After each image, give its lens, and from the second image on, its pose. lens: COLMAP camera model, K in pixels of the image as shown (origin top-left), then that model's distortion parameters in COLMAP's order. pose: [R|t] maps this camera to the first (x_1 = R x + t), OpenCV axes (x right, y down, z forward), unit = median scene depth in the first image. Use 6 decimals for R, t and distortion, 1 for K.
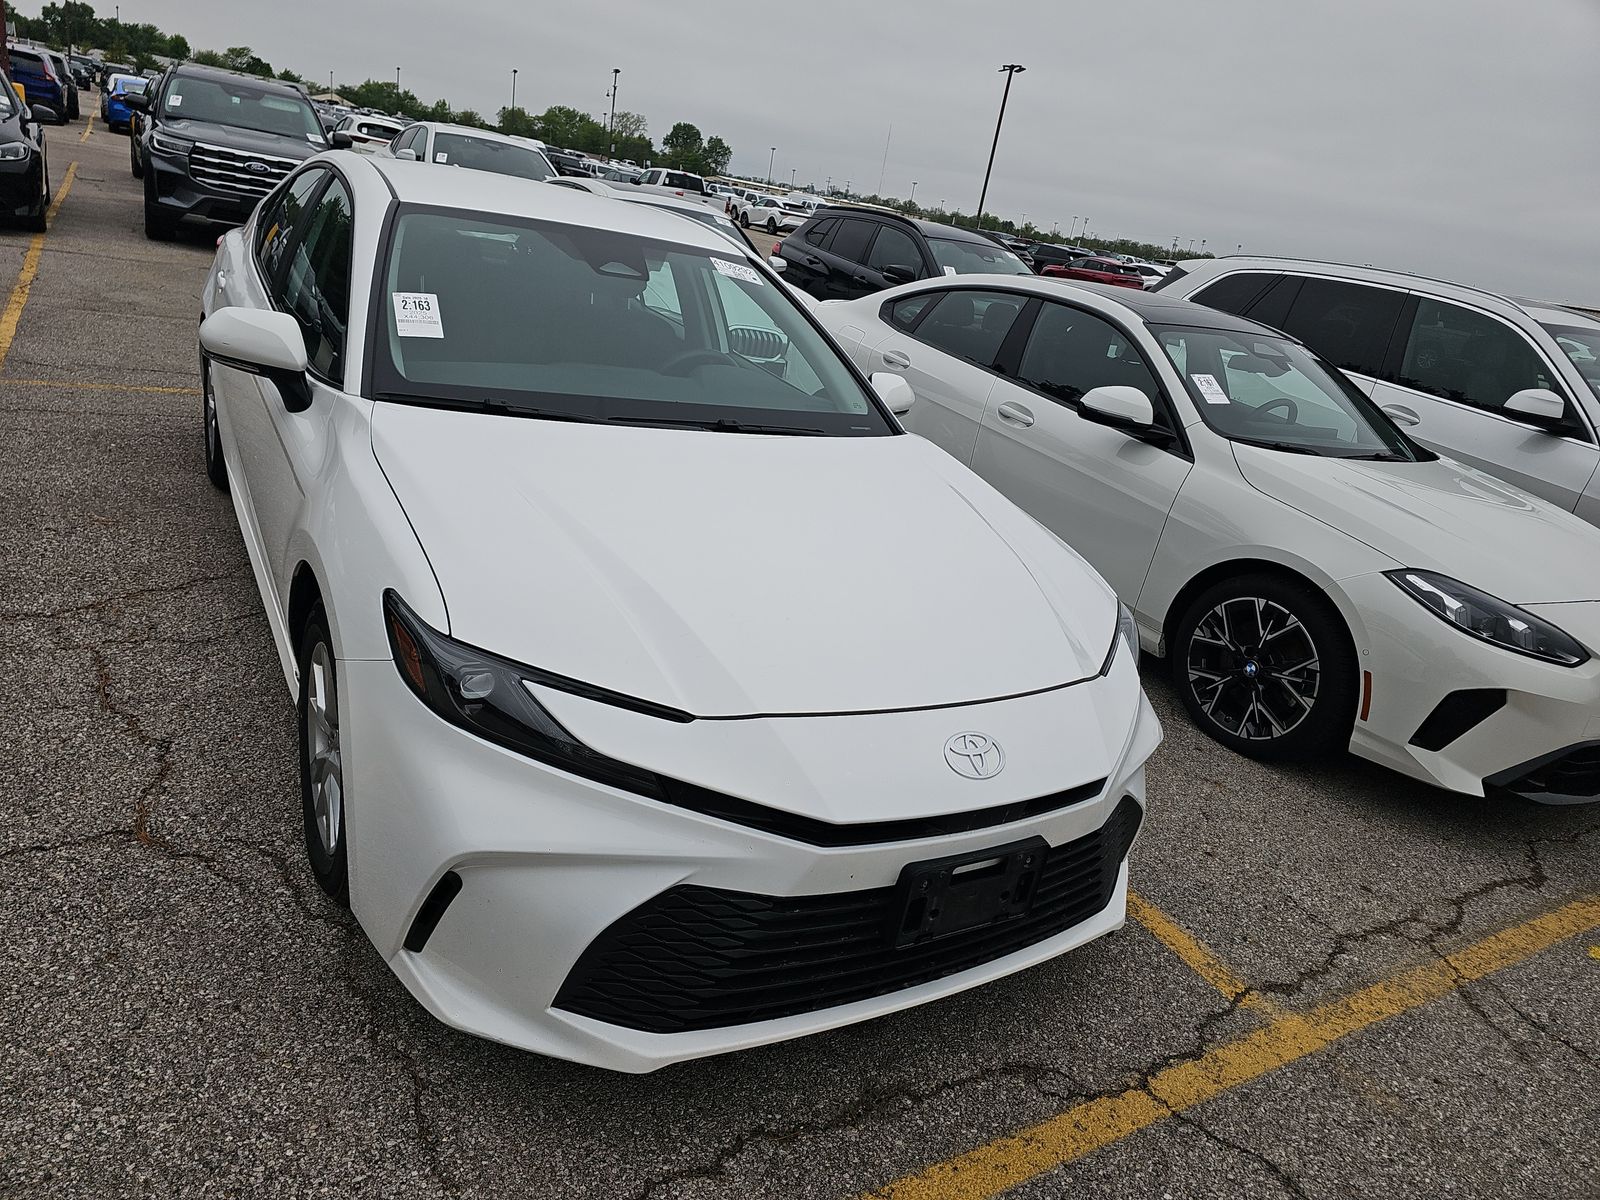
lens RADIAL K [[1034.8, 0, 788.8], [0, 1034.8, 602.8], [0, 0, 1]] dist [0.064468, -0.056118]
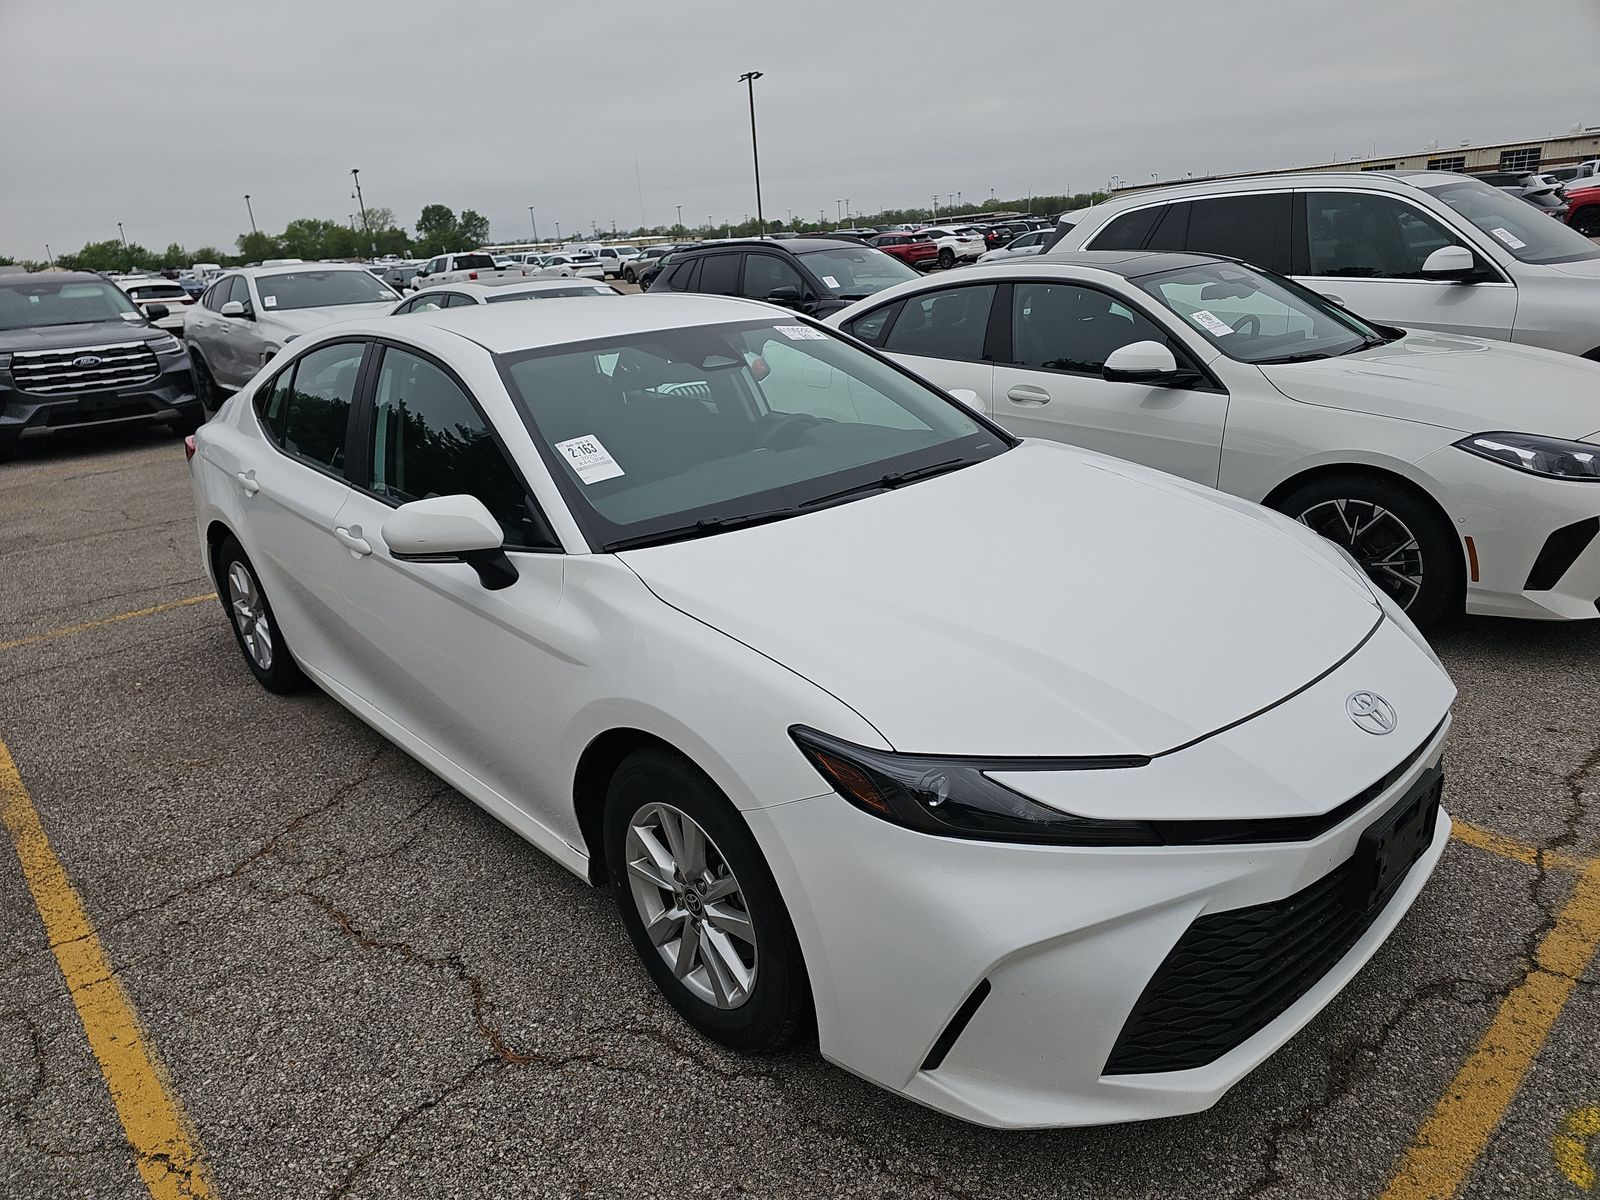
lens RADIAL K [[1041.5, 0, 789.7], [0, 1041.5, 602.0], [0, 0, 1]] dist [0.047916, -0.035283]
pose [[0.950876, -0.287678, 0.114351, -0.259221], [0.290172, 0.956959, -0.005438, -0.068207], [-0.107865, 0.038352, 0.993426, 0.005195]]
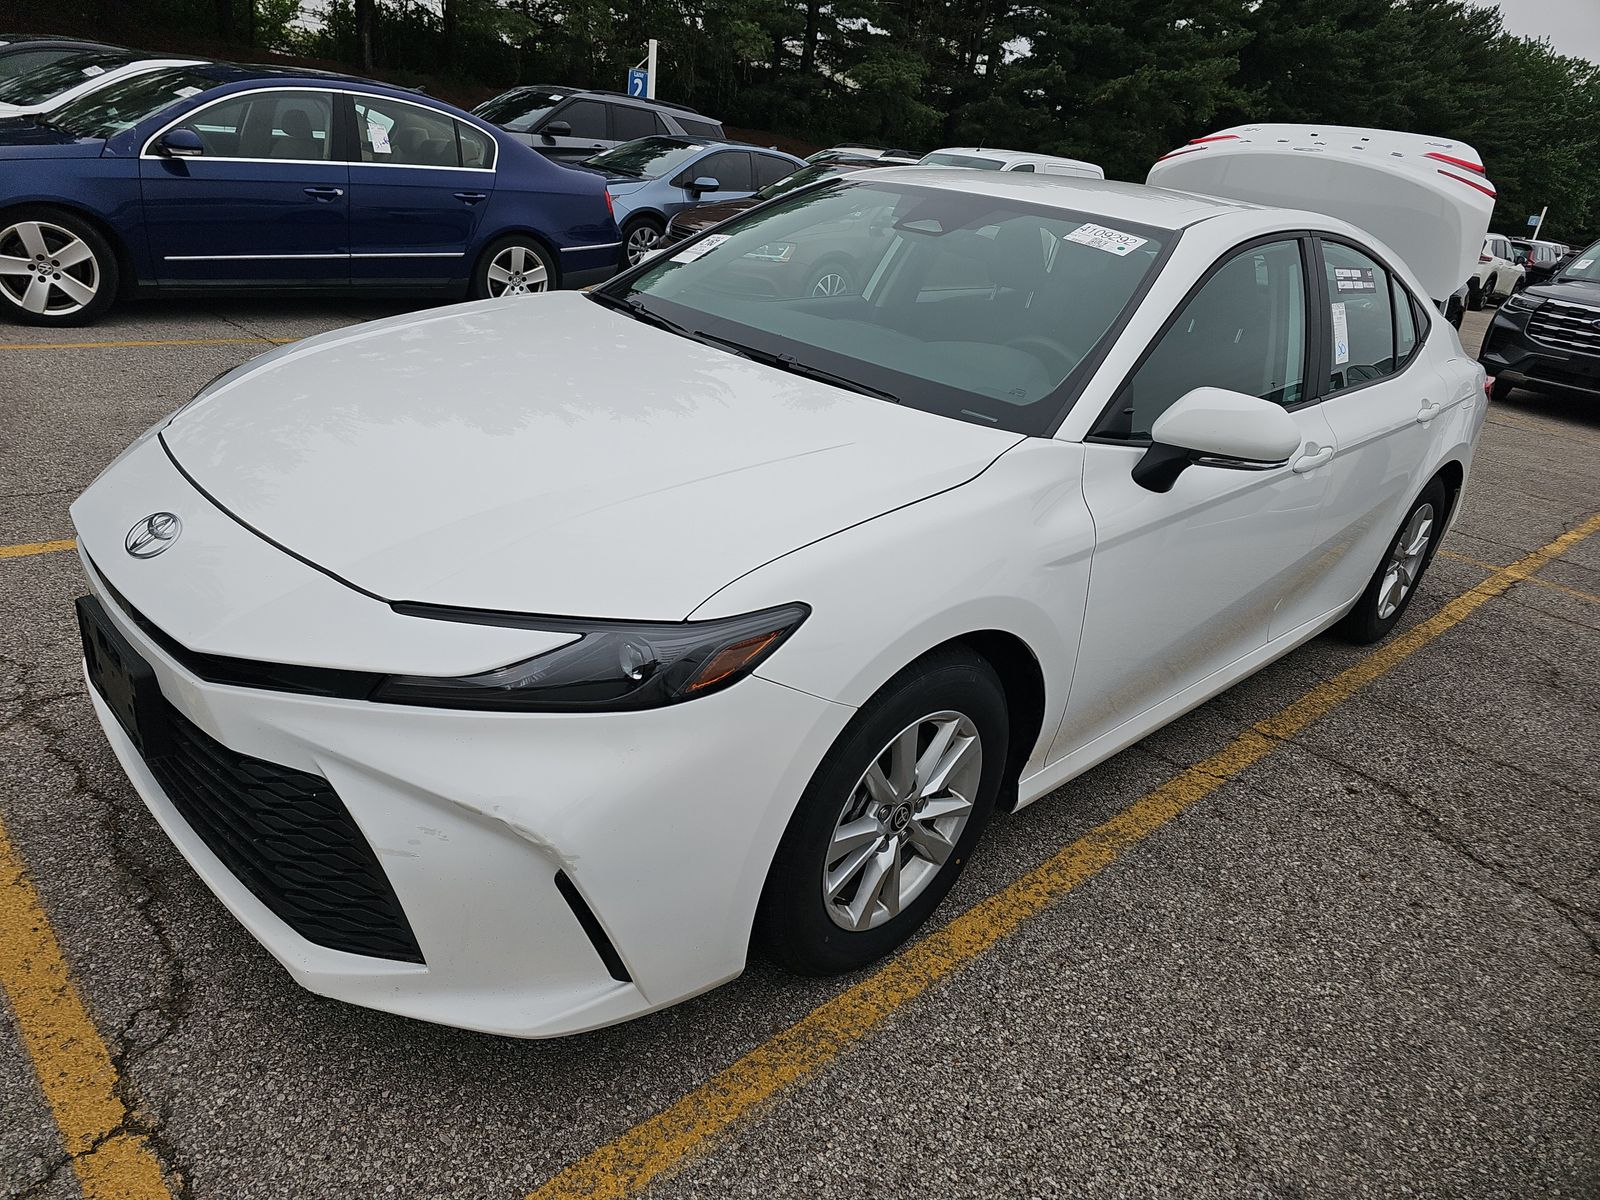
lens RADIAL K [[1041.5, 0, 789.7], [0, 1041.5, 602.0], [0, 0, 1]] dist [0.047916, -0.035283]
pose [[0.253445, 0.243432, -0.936219, 0.673881], [-0.422967, 0.898288, 0.119067, -0.080468], [0.869979, 0.365813, 0.330630, 0.673844]]
